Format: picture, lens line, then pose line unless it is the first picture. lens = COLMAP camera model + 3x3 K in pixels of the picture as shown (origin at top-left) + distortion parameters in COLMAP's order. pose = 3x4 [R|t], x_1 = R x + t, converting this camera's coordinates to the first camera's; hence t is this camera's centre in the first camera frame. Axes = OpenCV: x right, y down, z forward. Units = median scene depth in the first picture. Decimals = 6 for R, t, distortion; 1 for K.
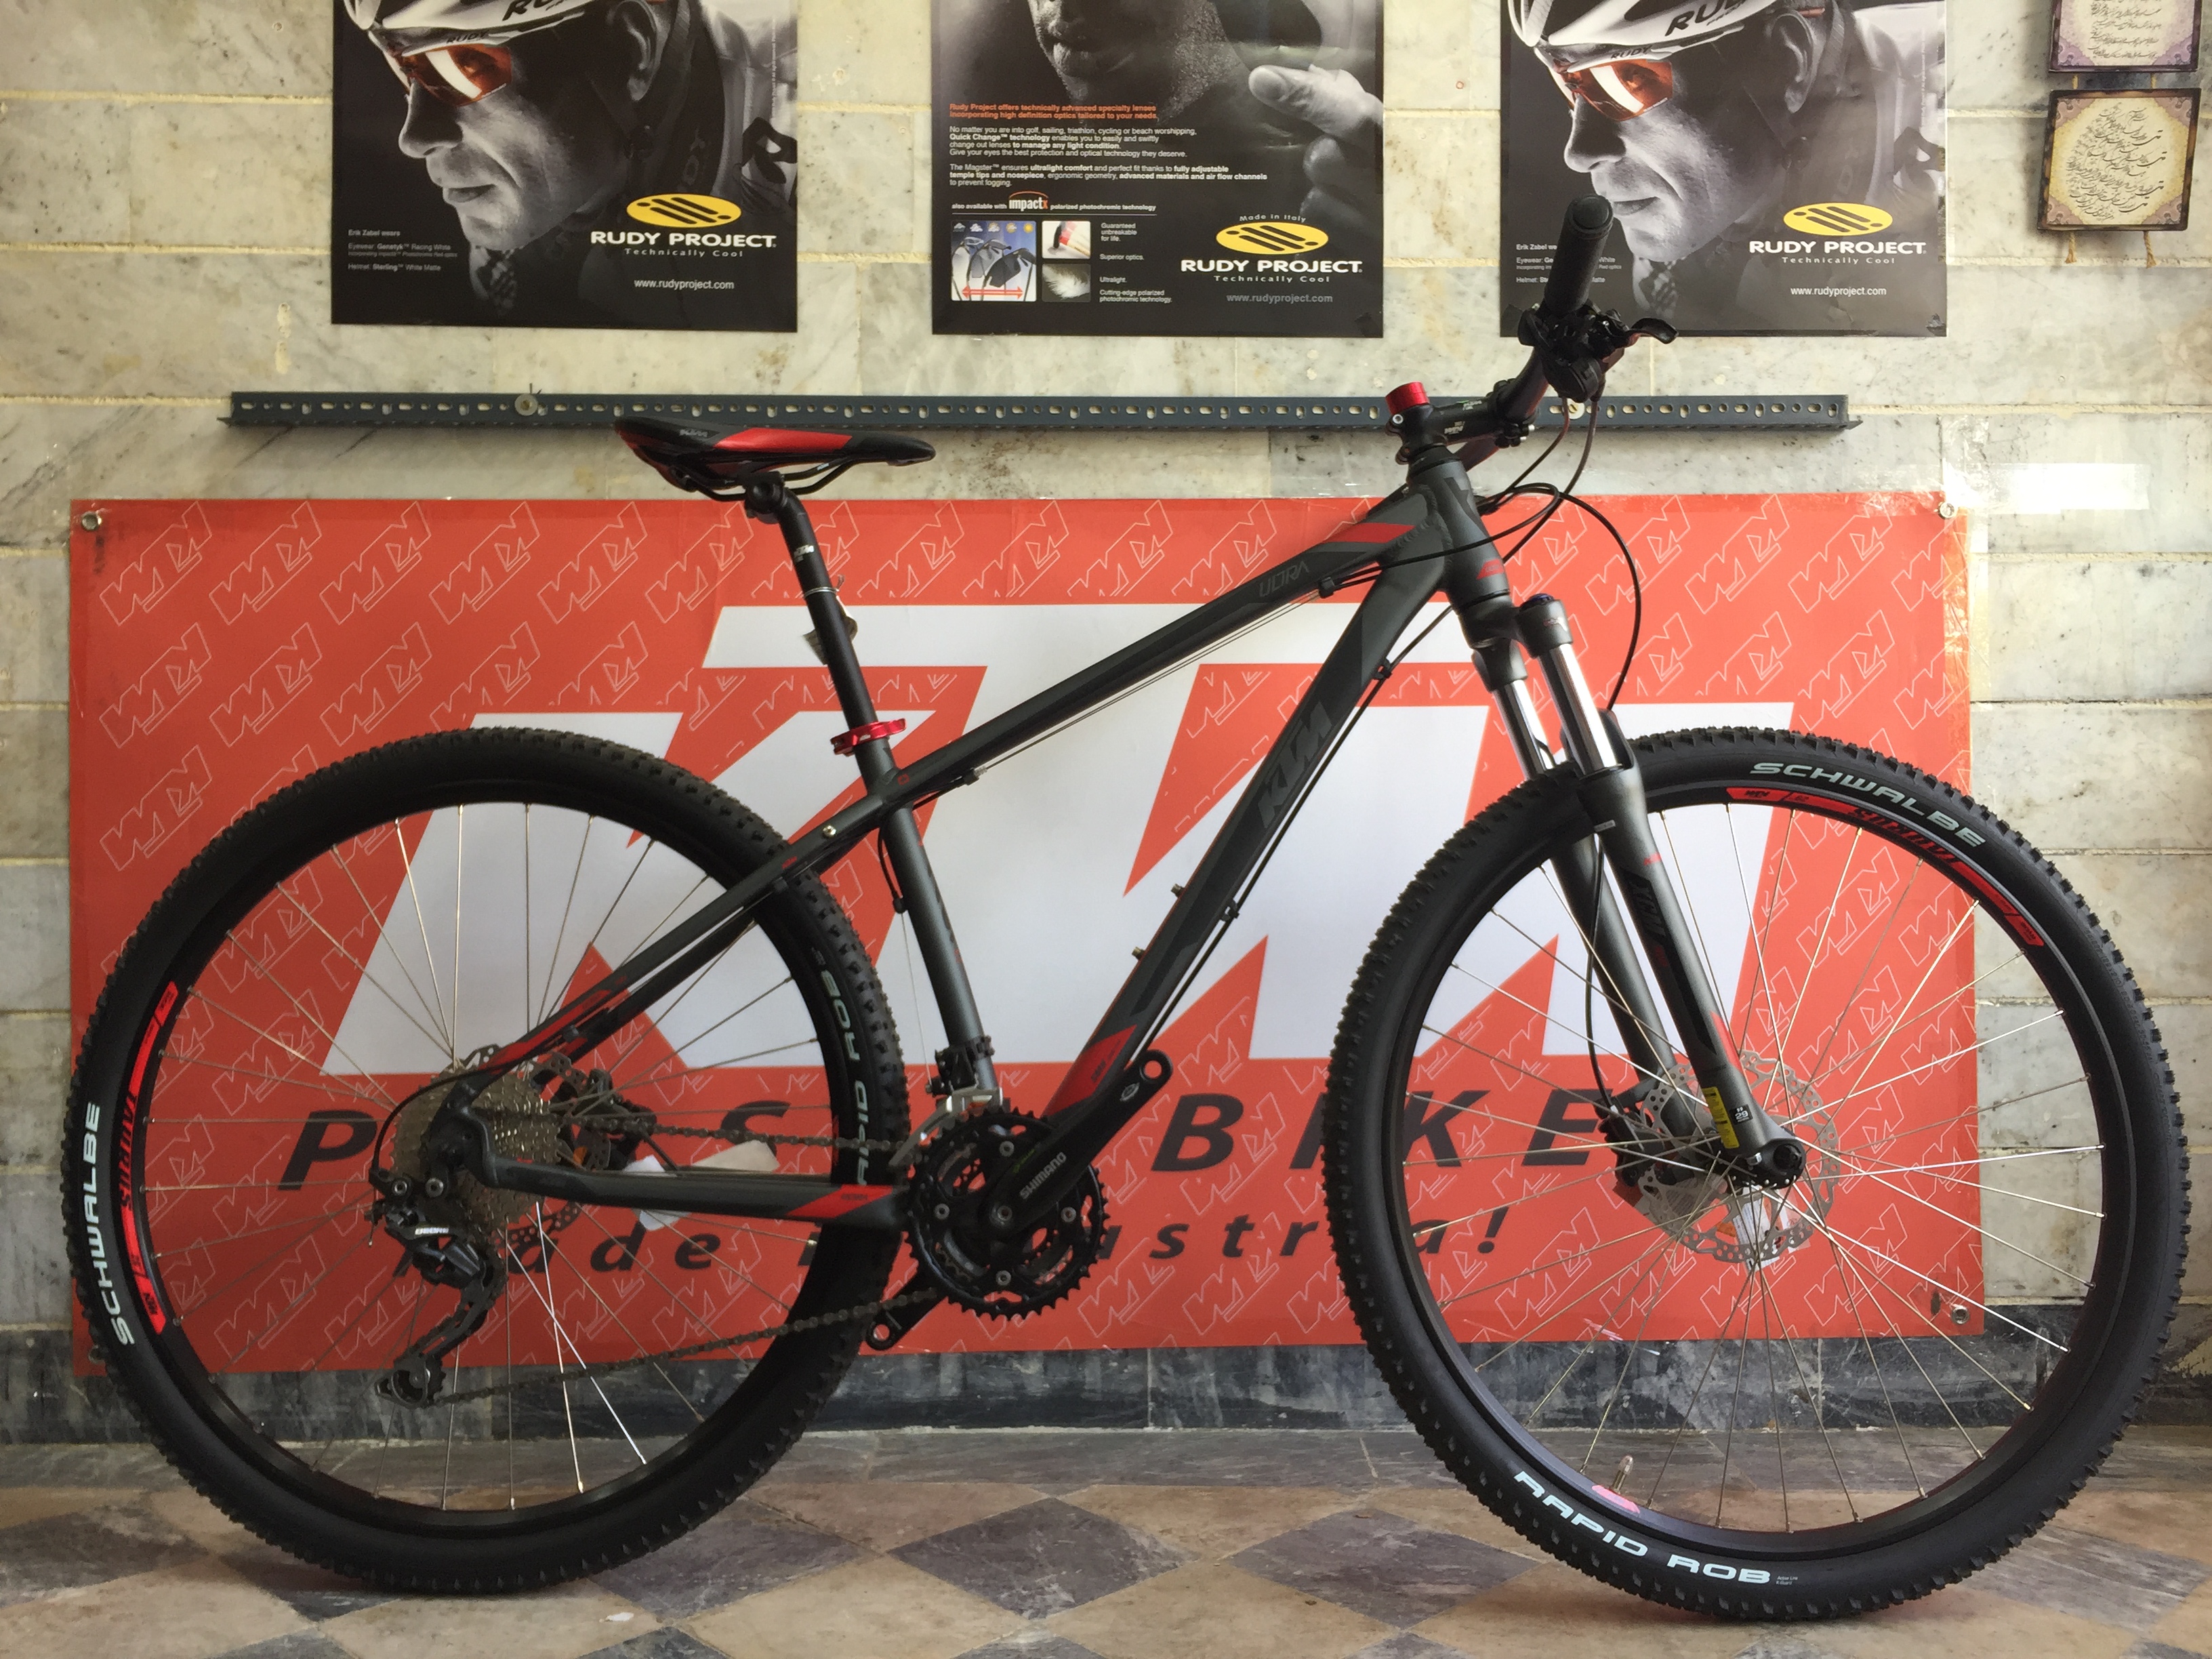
lens RADIAL K [[1882.2, 0, 1139.7], [0, 1882.2, 823.5], [0, 0, 1]] dist [0.084920, -0.098673]
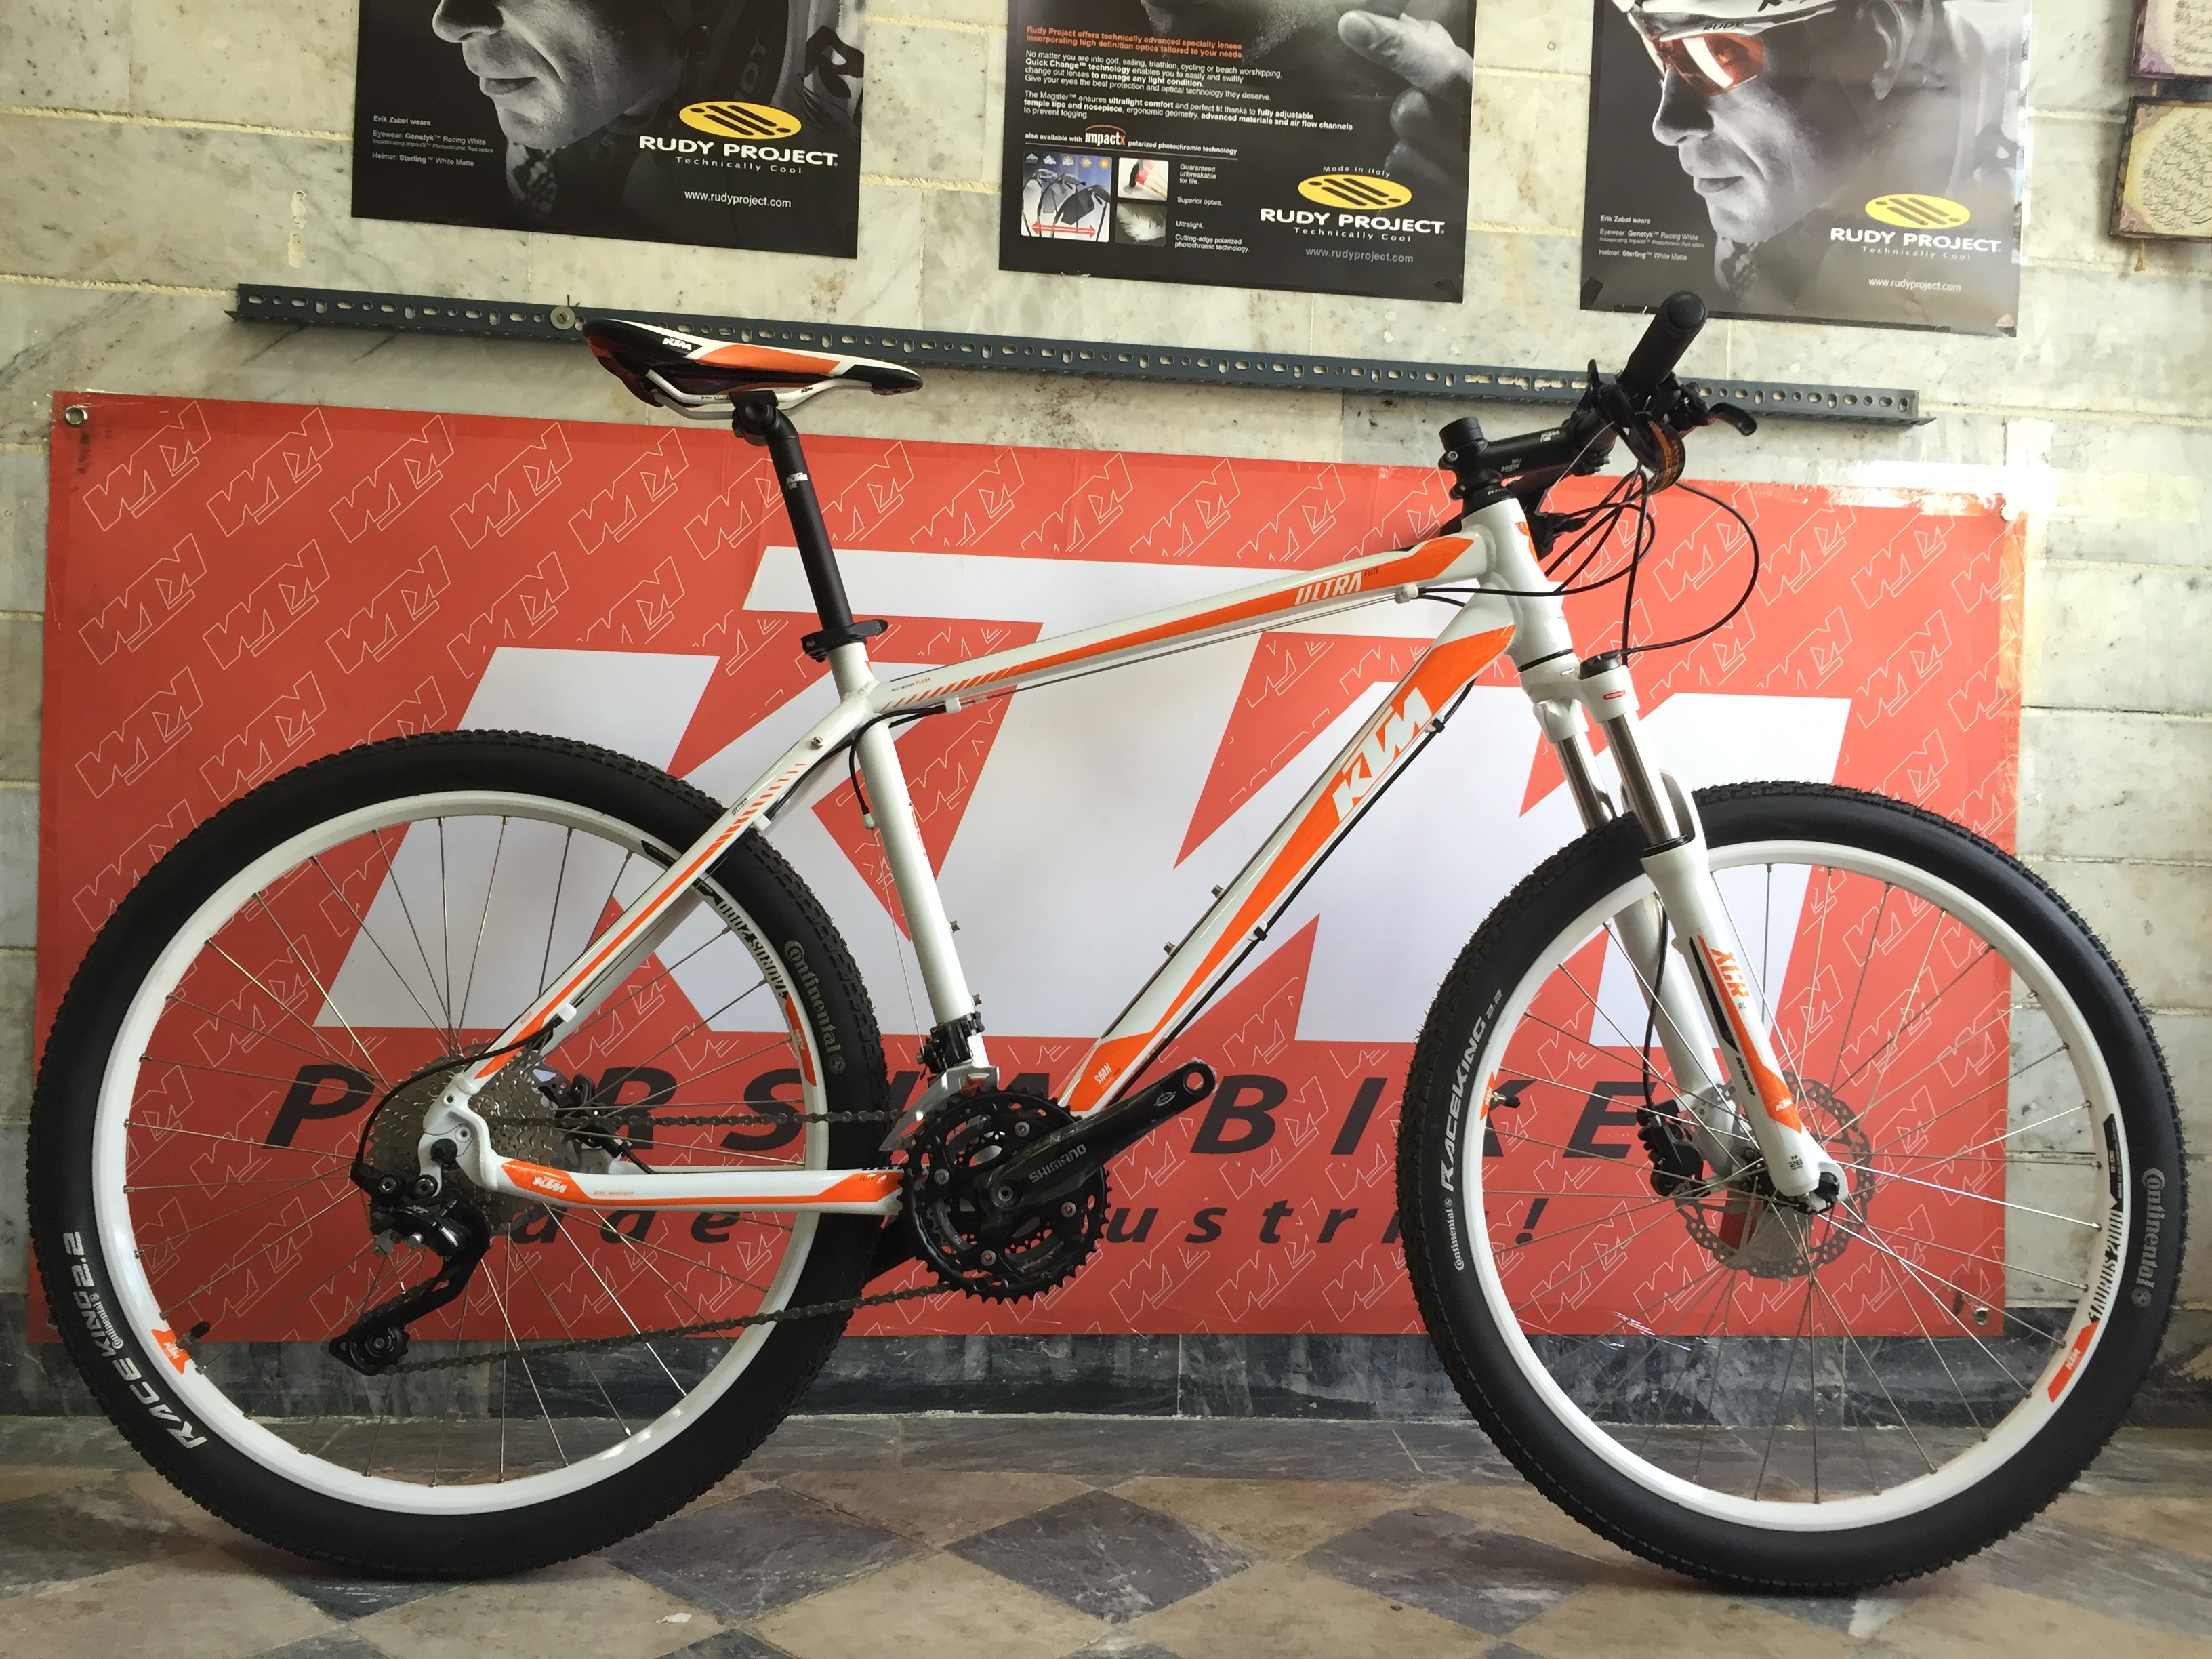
lens RADIAL K [[1880.8, 0, 1159.4], [0, 1880.8, 827.1], [0, 0, 1]] dist [0.083188, -0.090710]
pose [[0.995922, 0.040439, 0.080642, -0.094908], [-0.042225, 0.998896, 0.020566, -0.002163], [-0.079721, -0.023888, 0.996531, 0.040419]]
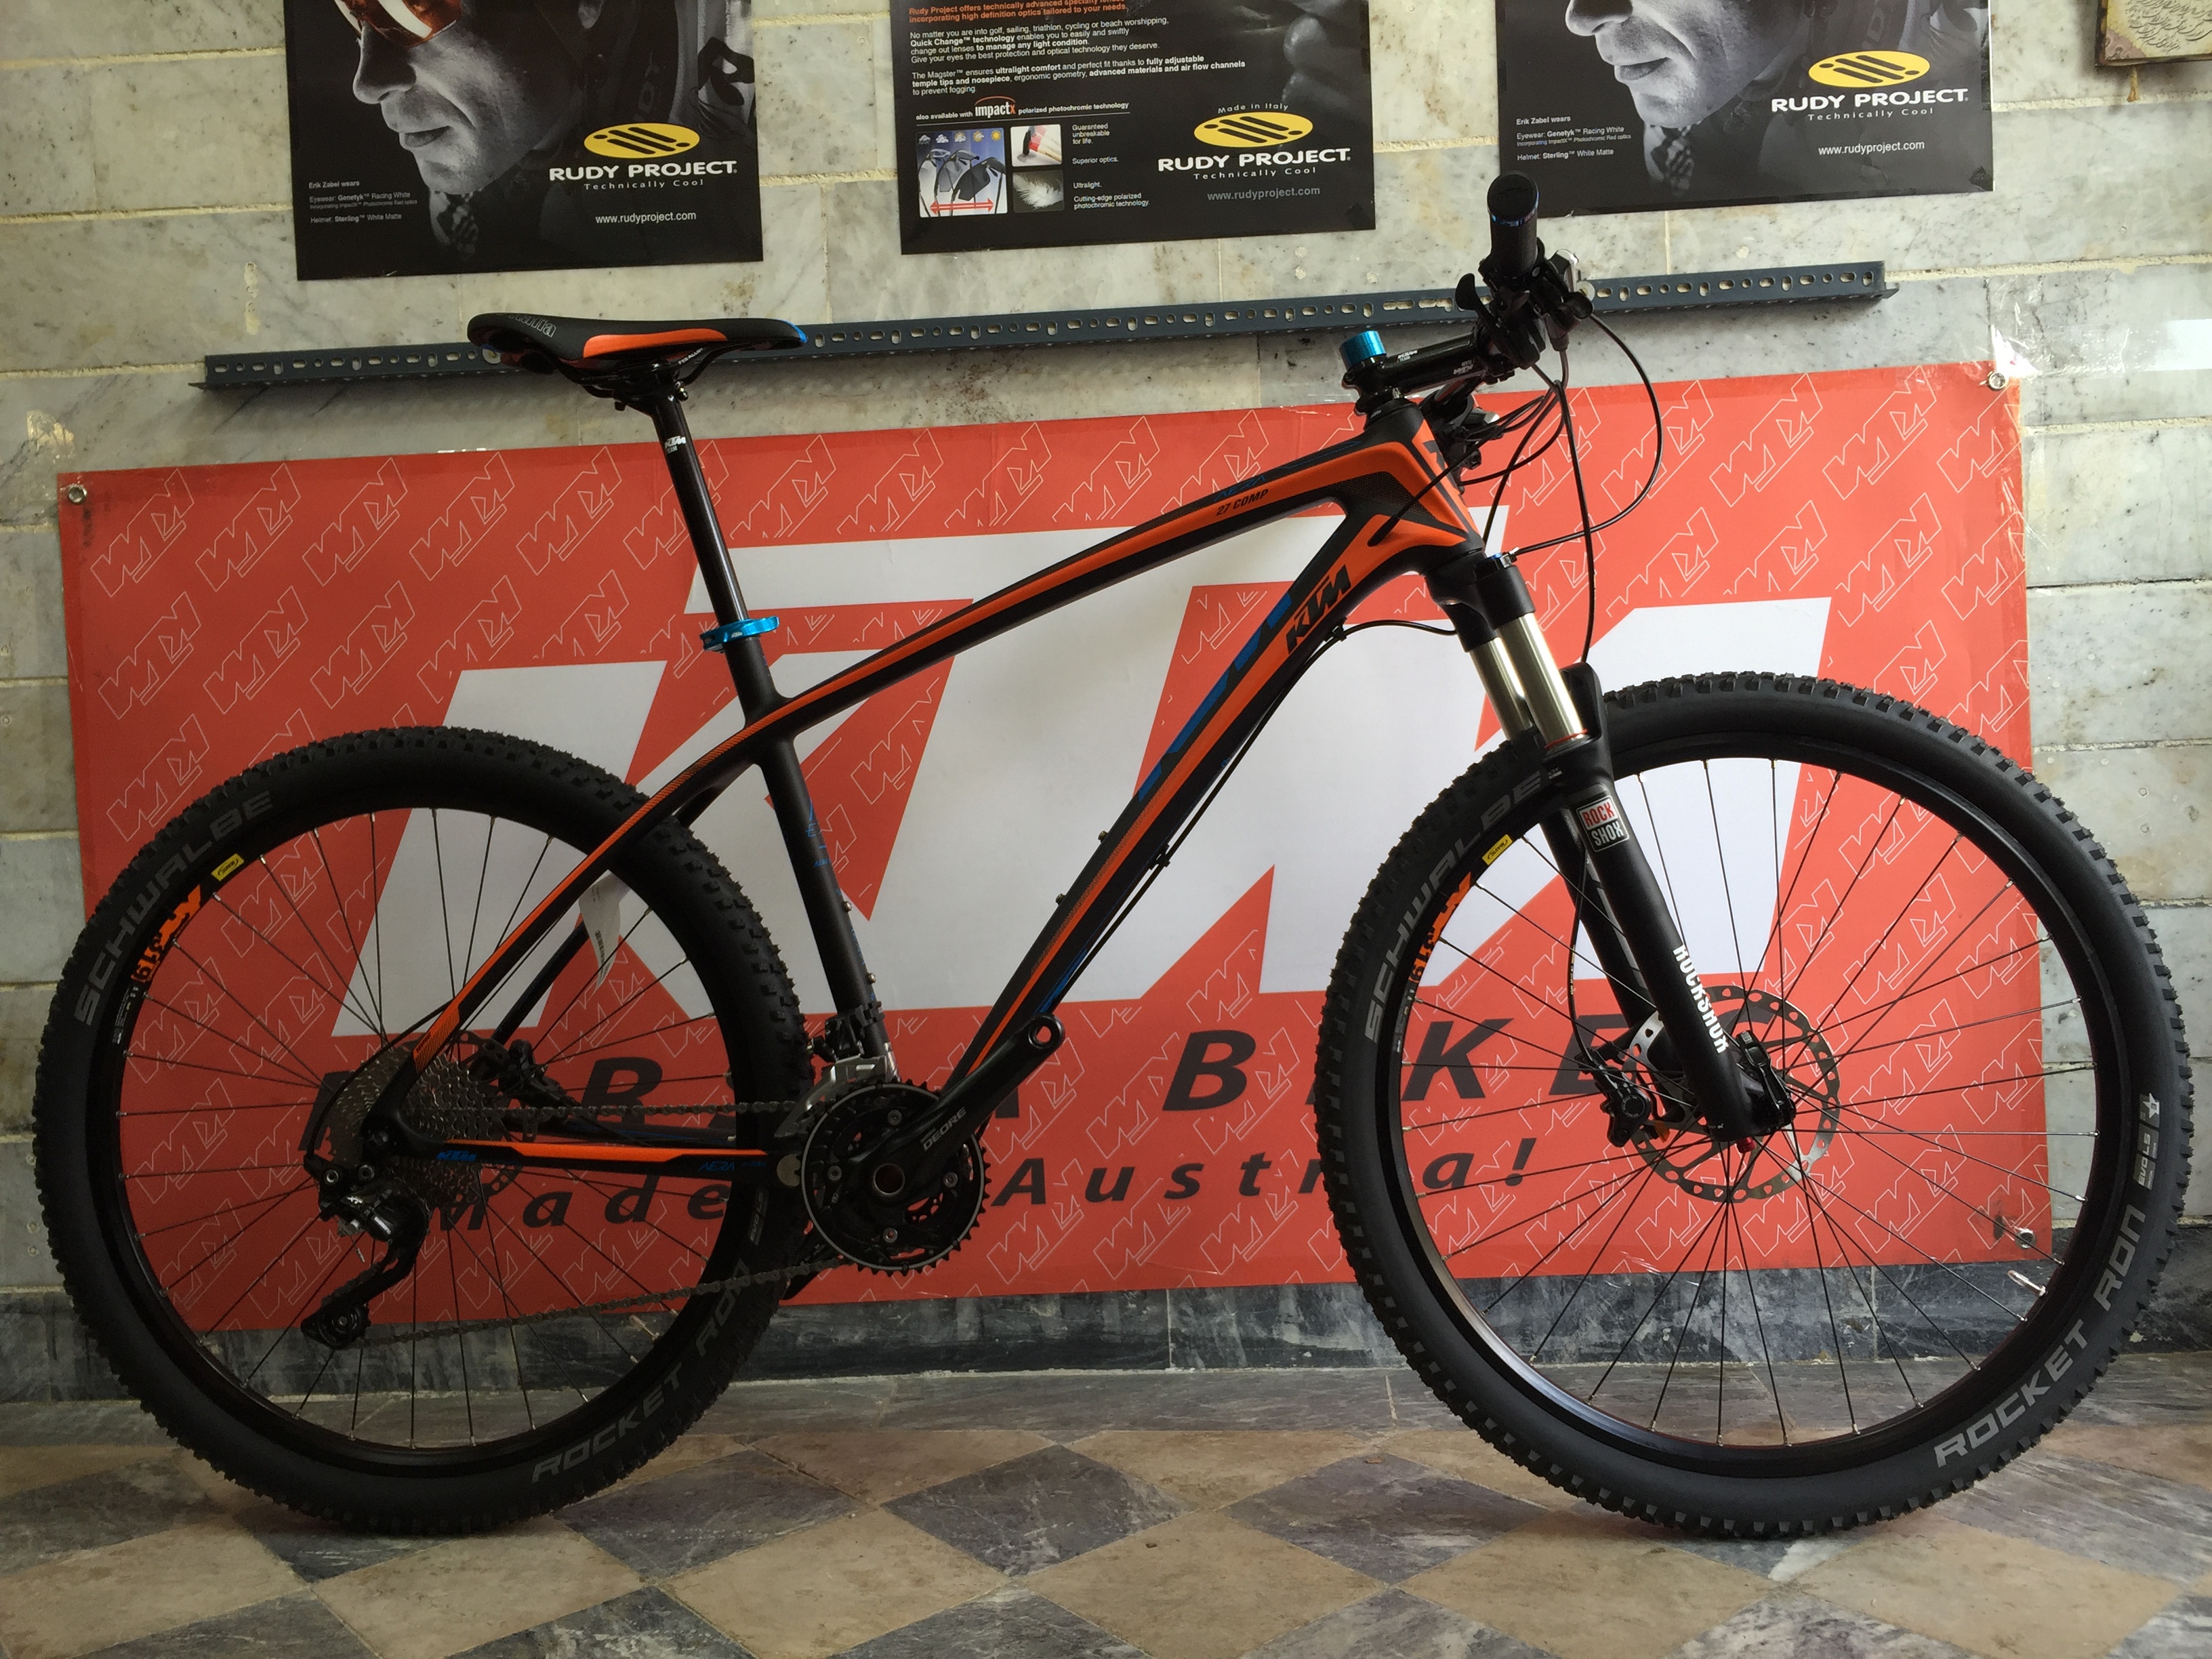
lens RADIAL K [[1884.6, 0, 1124.1], [0, 1884.6, 826.5], [0, 0, 1]] dist [0.082882, -0.095119]
pose [[0.996305, -0.036287, -0.077844, 0.067773], [0.040015, 0.998099, 0.046872, -0.009029], [0.075995, -0.049814, 0.995863, 0.033284]]
